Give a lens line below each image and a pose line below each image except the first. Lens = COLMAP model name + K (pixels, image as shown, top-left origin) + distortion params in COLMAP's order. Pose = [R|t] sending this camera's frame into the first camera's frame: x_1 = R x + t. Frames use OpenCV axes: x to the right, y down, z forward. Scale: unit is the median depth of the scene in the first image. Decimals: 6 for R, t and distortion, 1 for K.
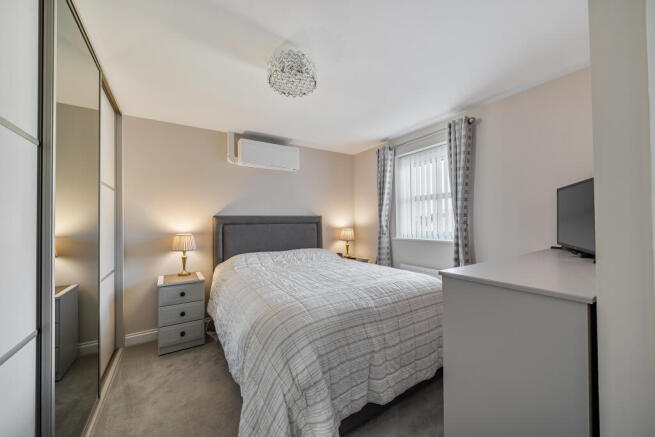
lens RADIAL K [[243.1, 0, 326.0], [0, 243.1, 220.2], [0, 0, 1]] dist [-0.009310, -0.000221]
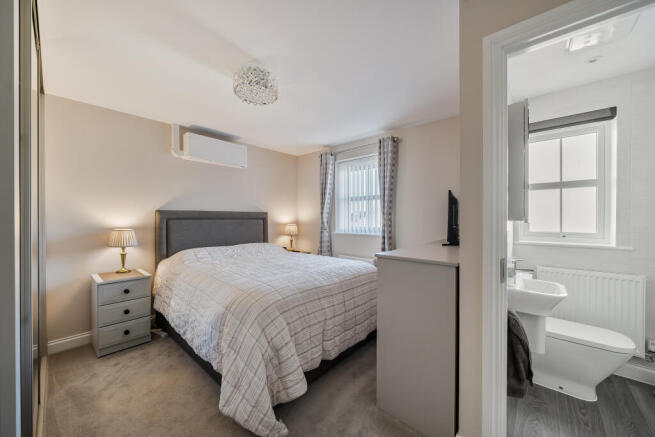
lens RADIAL K [[243.1, 0, 326.0], [0, 243.1, 220.2], [0, 0, 1]] dist [-0.009310, -0.000221]
pose [[0.962874, 0.009666, 0.269778, -0.082499], [-0.013844, 0.999812, 0.013588, -0.000905], [-0.269596, -0.016818, 0.962827, -0.120635]]
